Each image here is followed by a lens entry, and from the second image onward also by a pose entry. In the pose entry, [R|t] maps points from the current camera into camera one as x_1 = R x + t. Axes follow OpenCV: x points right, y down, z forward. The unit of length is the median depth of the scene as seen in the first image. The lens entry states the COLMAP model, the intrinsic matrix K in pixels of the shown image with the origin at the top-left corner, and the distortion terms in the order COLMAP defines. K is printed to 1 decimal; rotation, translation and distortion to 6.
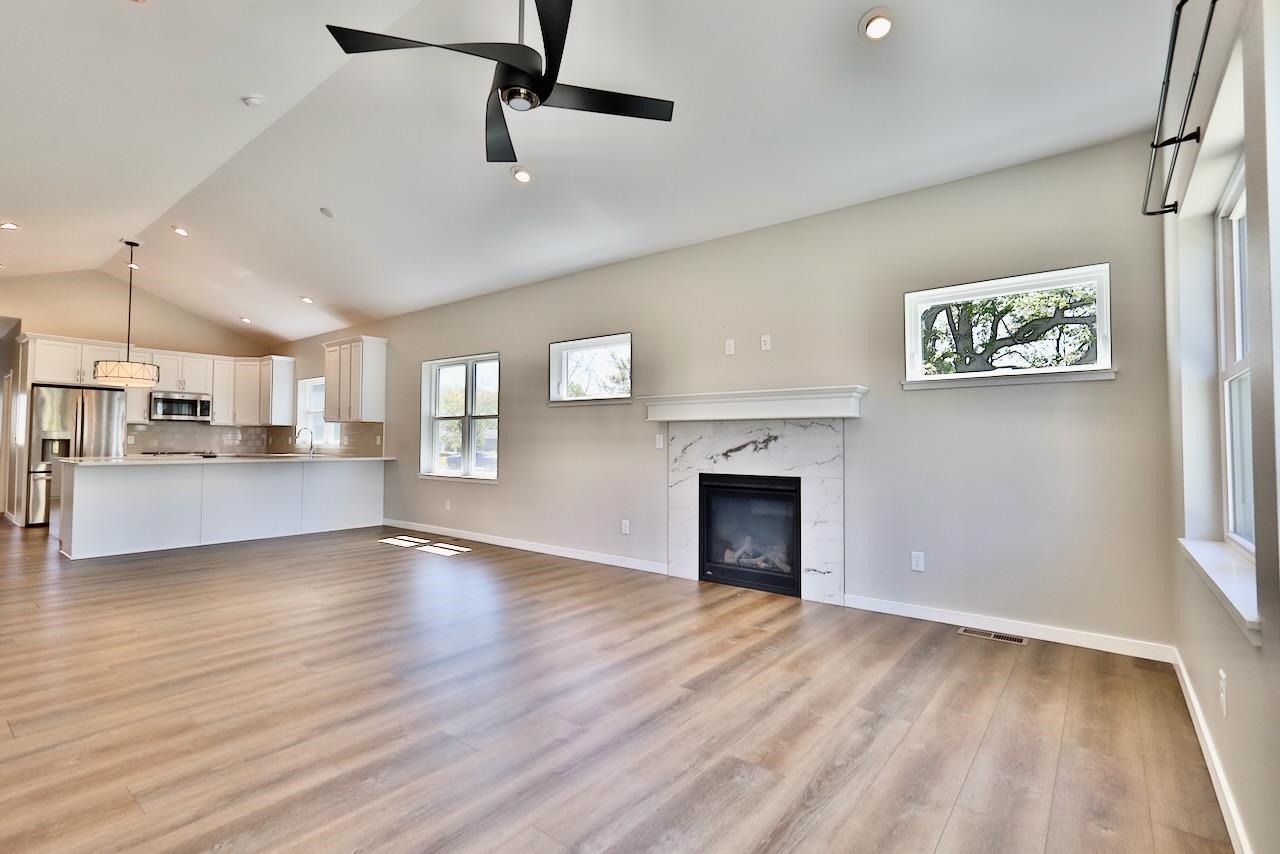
lens RADIAL K [[587.8, 0, 640.0], [0, 587.8, 427.0], [0, 0, 1]] dist [0.000312, -0.000165]
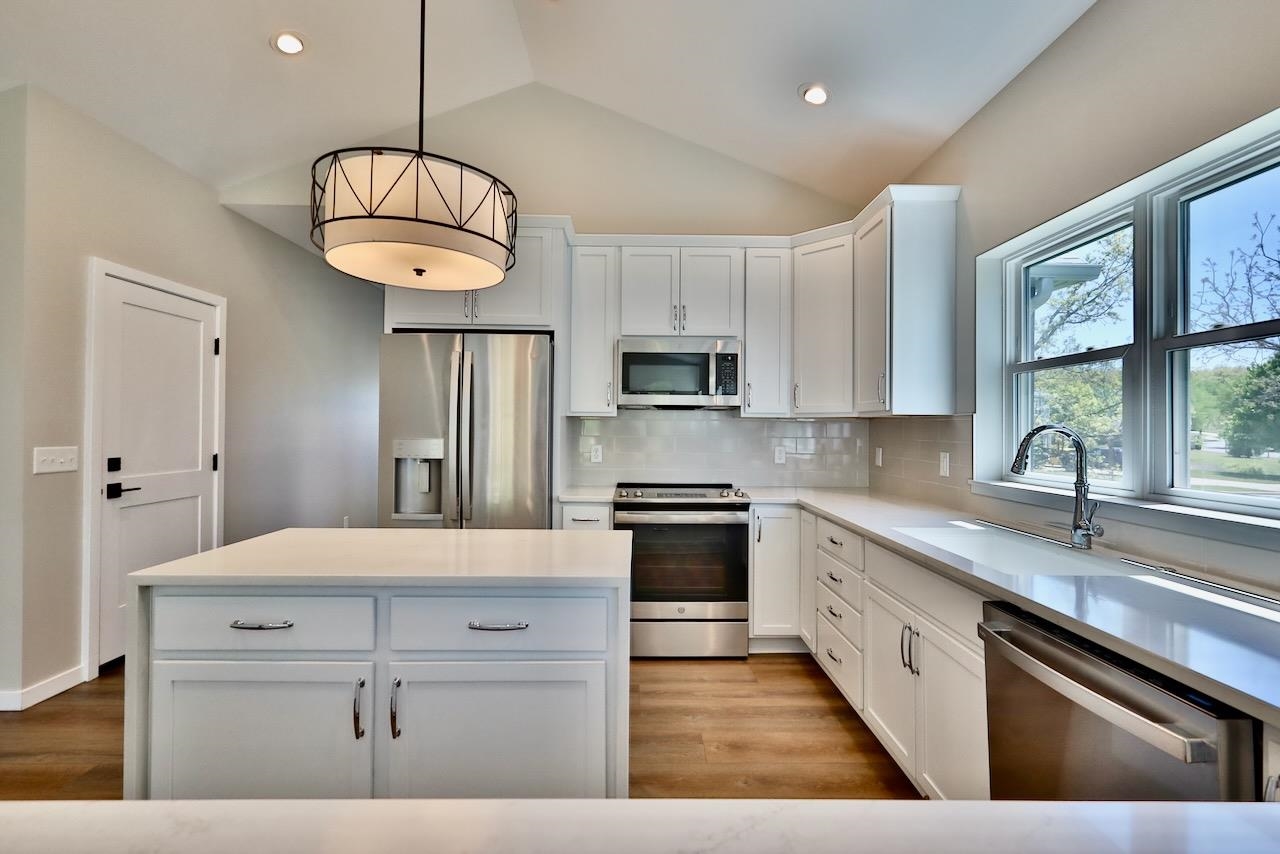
lens RADIAL K [[587.8, 0, 640.0], [0, 587.8, 427.0], [0, 0, 1]] dist [0.000312, -0.000165]
pose [[0.626110, 0.000776, -0.779734, -0.491365], [0.015445, 0.999791, 0.013396, -0.003434], [0.779582, -0.020430, 0.625967, 0.737275]]
